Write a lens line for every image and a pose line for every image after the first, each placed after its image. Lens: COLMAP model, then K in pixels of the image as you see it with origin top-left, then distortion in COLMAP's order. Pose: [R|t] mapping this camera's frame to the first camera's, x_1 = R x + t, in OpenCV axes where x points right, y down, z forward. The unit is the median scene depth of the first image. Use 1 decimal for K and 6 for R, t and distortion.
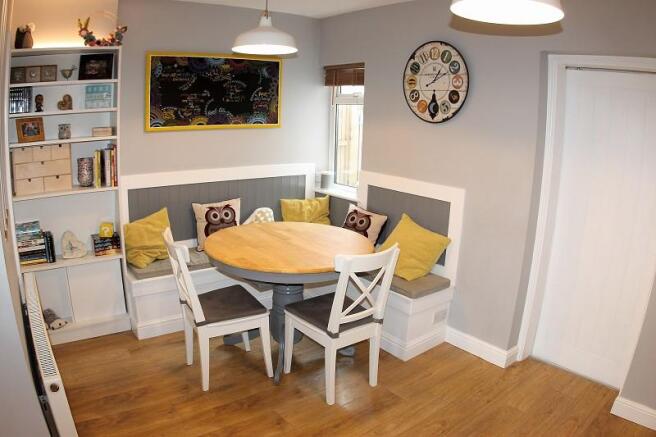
lens RADIAL K [[464.9, 0, 328.0], [0, 464.9, 218.5], [0, 0, 1]] dist [-0.319951, 0.098483]
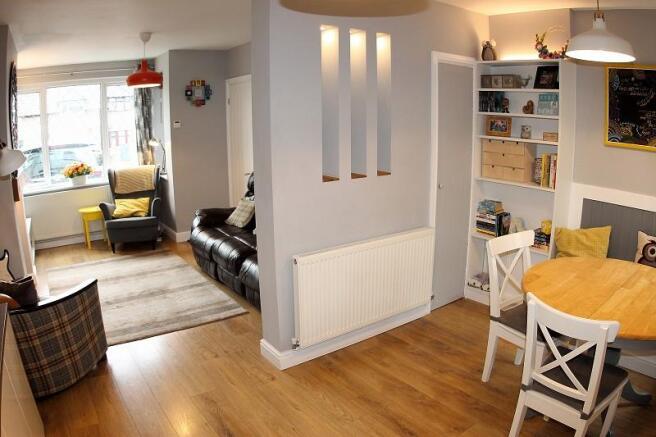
lens RADIAL K [[464.9, 0, 328.0], [0, 464.9, 218.5], [0, 0, 1]] dist [-0.319951, 0.098483]
pose [[-0.046091, 0.195163, -0.979687, 0.634960], [-0.214952, 0.955818, 0.200520, -0.103774], [0.975536, 0.219828, -0.002104, 0.504285]]
